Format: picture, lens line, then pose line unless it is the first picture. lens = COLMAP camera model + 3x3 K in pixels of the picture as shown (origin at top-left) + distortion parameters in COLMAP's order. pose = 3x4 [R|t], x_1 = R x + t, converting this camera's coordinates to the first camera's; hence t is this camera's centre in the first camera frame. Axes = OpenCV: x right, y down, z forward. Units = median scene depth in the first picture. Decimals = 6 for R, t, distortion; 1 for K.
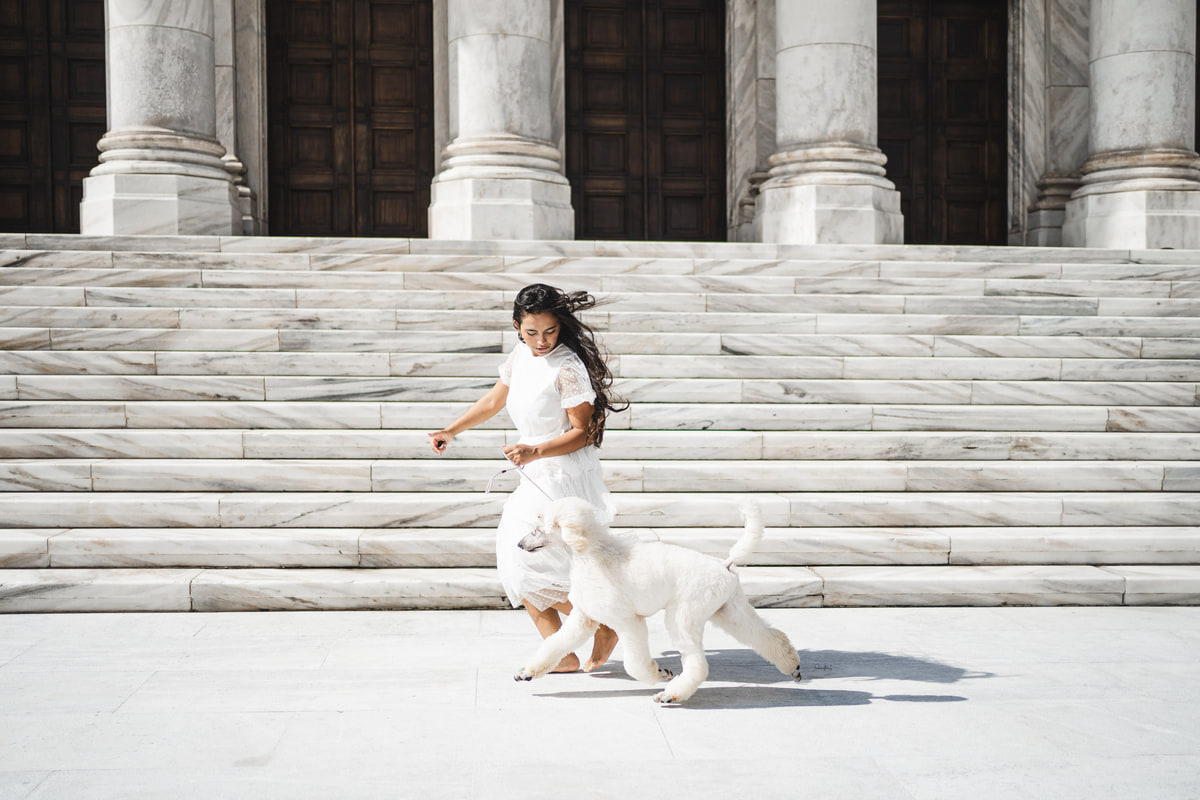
lens RADIAL K [[1188.0, 0, 600.0], [0, 1188.0, 400.0], [0, 0, 1]] dist [-0.015952, 0.006551]
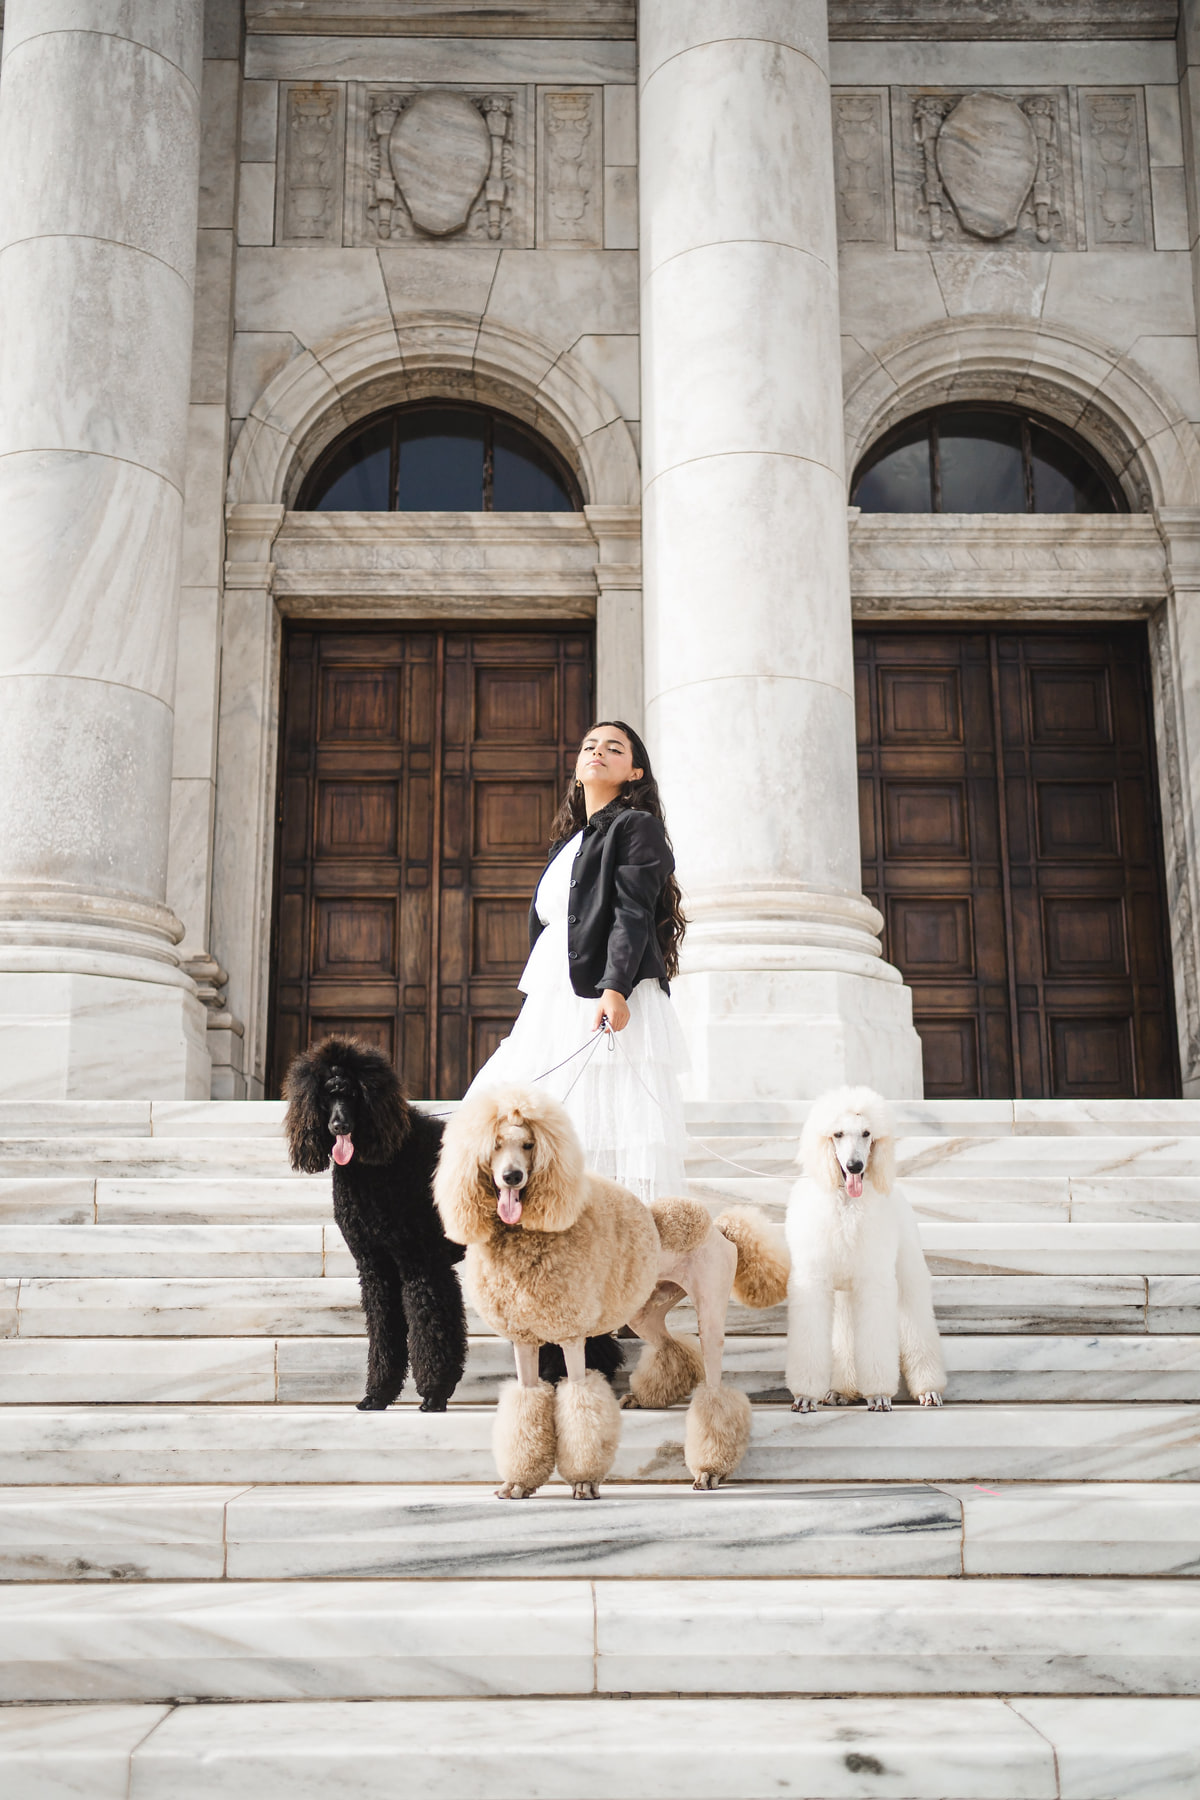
lens RADIAL K [[1782.0, 0, 674.7], [0, 1782.0, 900.4], [0, 0, 1]] dist [-0.015952, 0.006551]
pose [[0.998815, -0.020910, -0.043953, -0.088455], [0.008849, 0.965983, -0.258453, -0.034446], [0.047862, 0.257758, 0.965023, 0.323008]]
